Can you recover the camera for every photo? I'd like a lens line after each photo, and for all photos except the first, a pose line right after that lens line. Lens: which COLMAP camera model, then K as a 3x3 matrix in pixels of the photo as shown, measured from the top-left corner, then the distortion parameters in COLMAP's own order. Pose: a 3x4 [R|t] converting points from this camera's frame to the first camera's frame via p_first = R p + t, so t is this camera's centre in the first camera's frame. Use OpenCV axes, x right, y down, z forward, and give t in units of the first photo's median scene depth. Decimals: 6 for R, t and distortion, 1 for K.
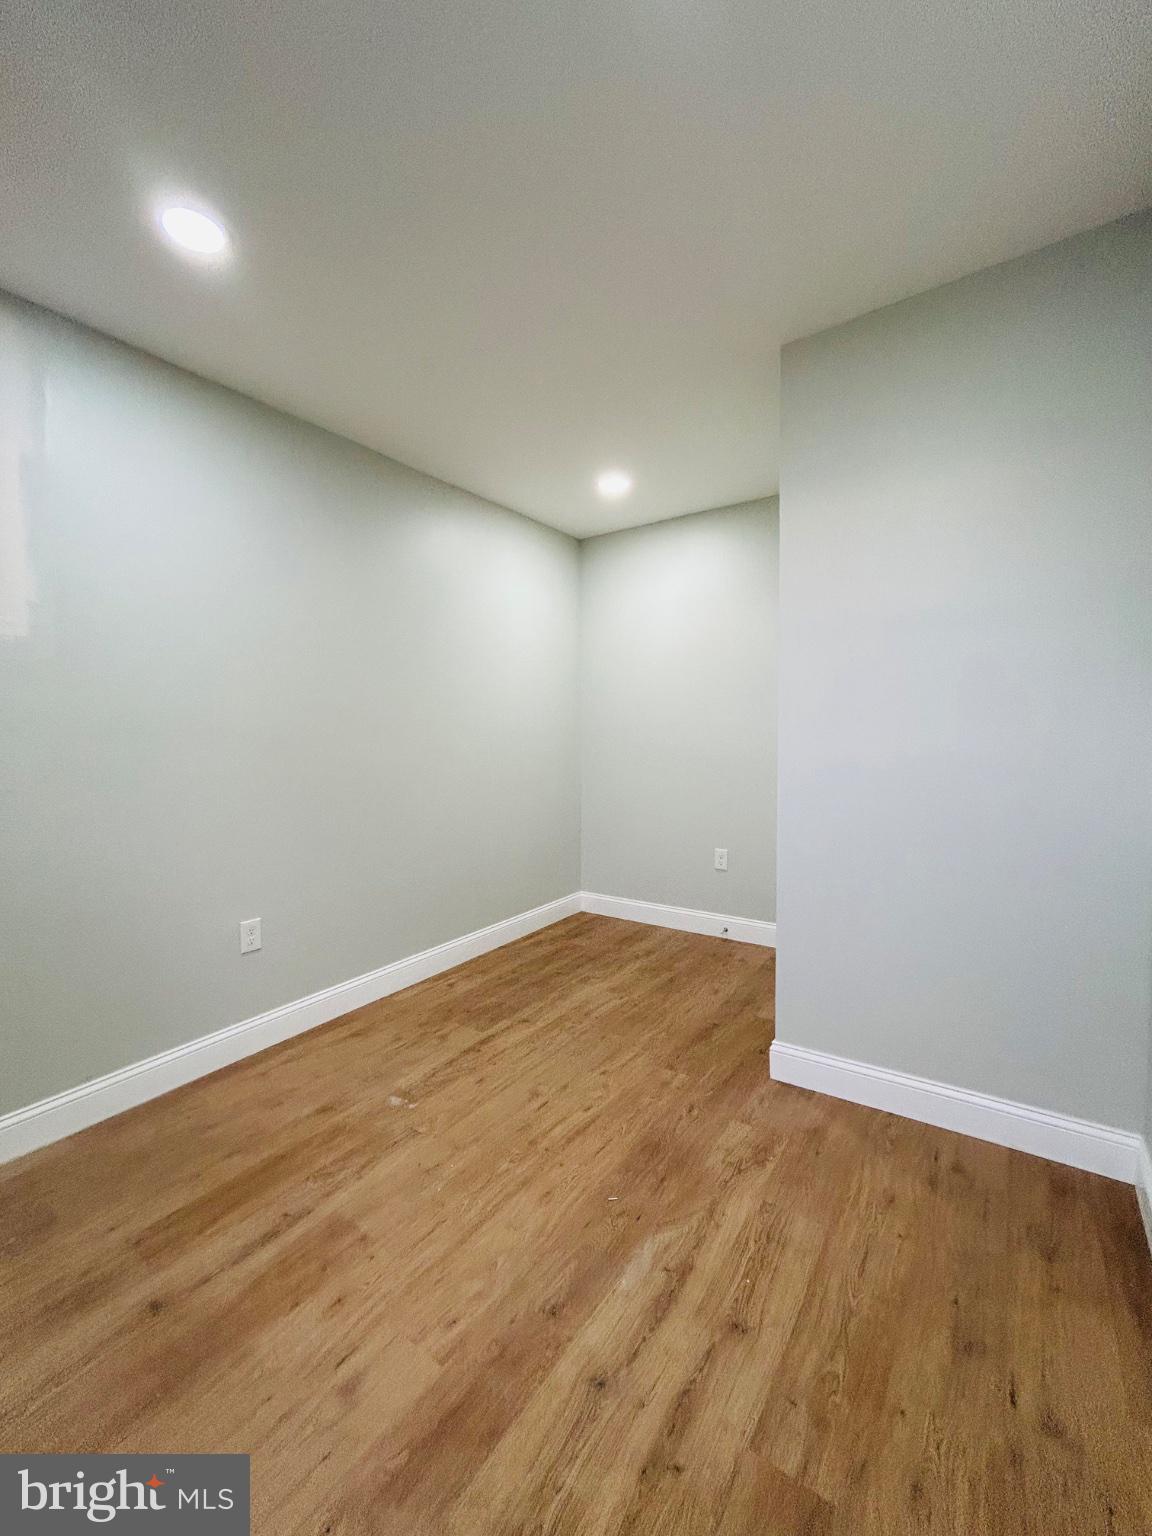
lens RADIAL K [[617.4, 0, 576.0], [0, 617.4, 768.0], [0, 0, 1]] dist [0.009741, -0.000038]
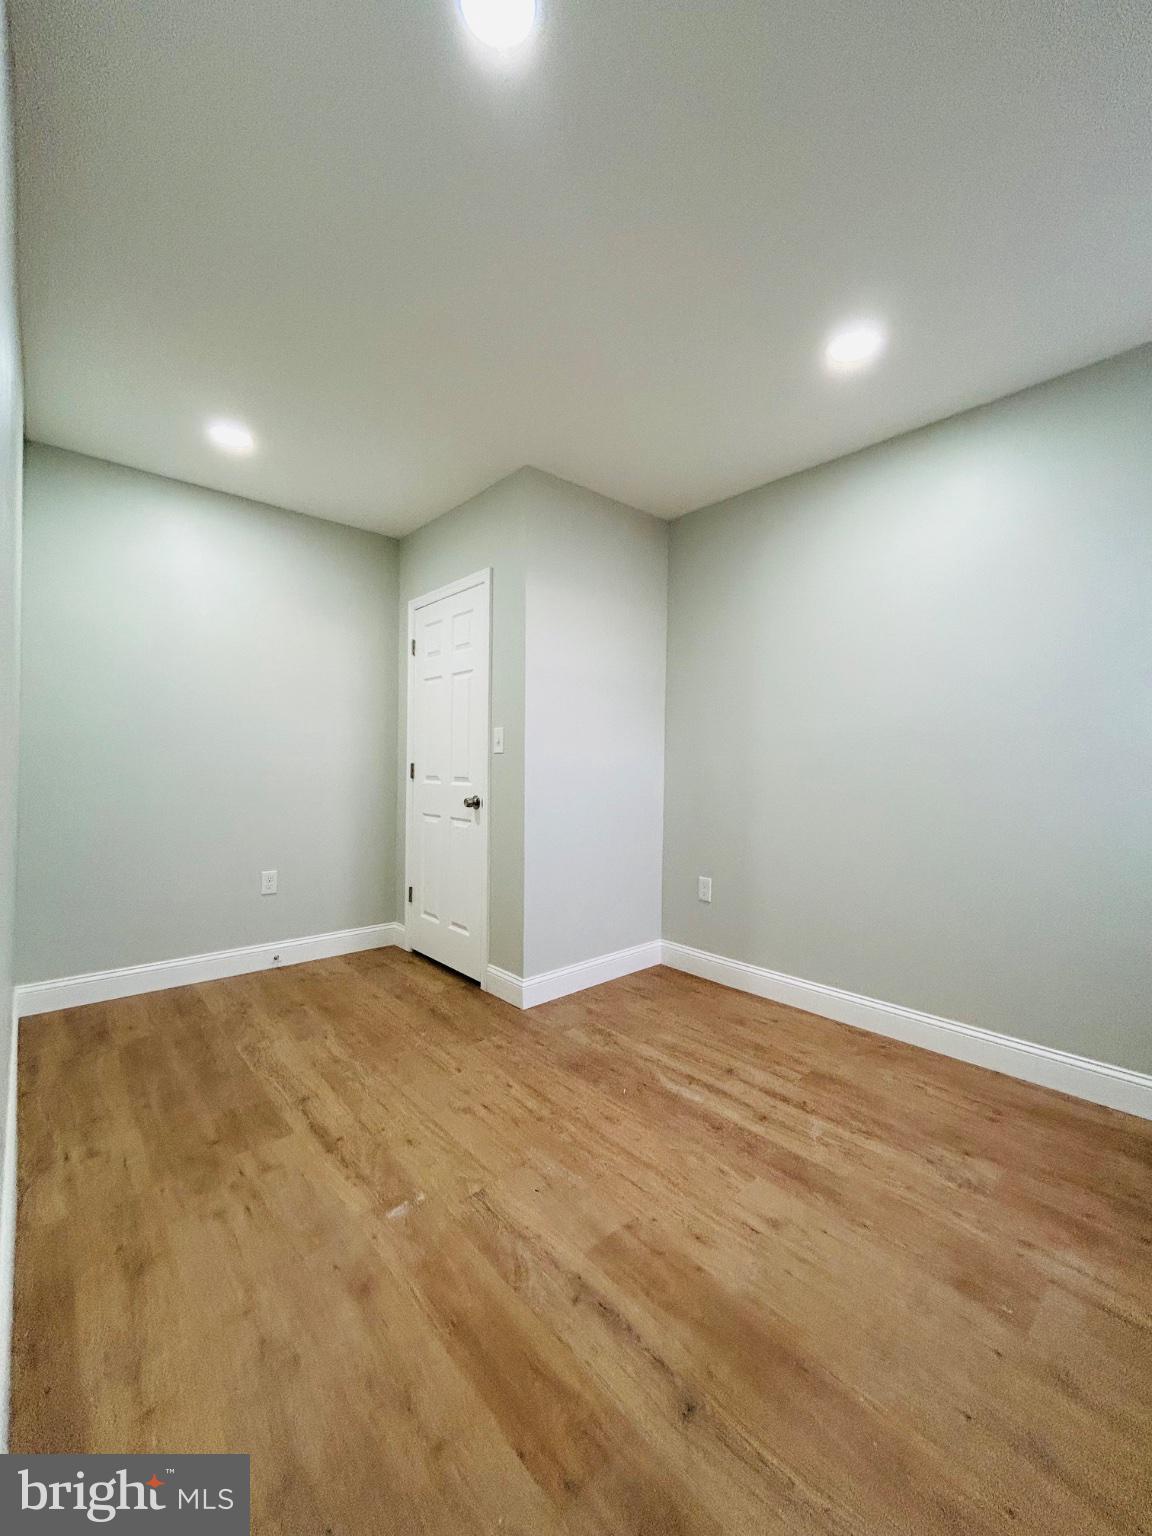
lens RADIAL K [[608.1, 0, 508.9], [0, 608.1, 771.8], [0, 0, 1]] dist [0.009108, 0.000006]
pose [[0.287529, 0.006364, 0.957751, -1.134883], [0.032264, 0.999346, -0.016326, -0.013777], [-0.957228, 0.035595, 0.287135, 0.695333]]
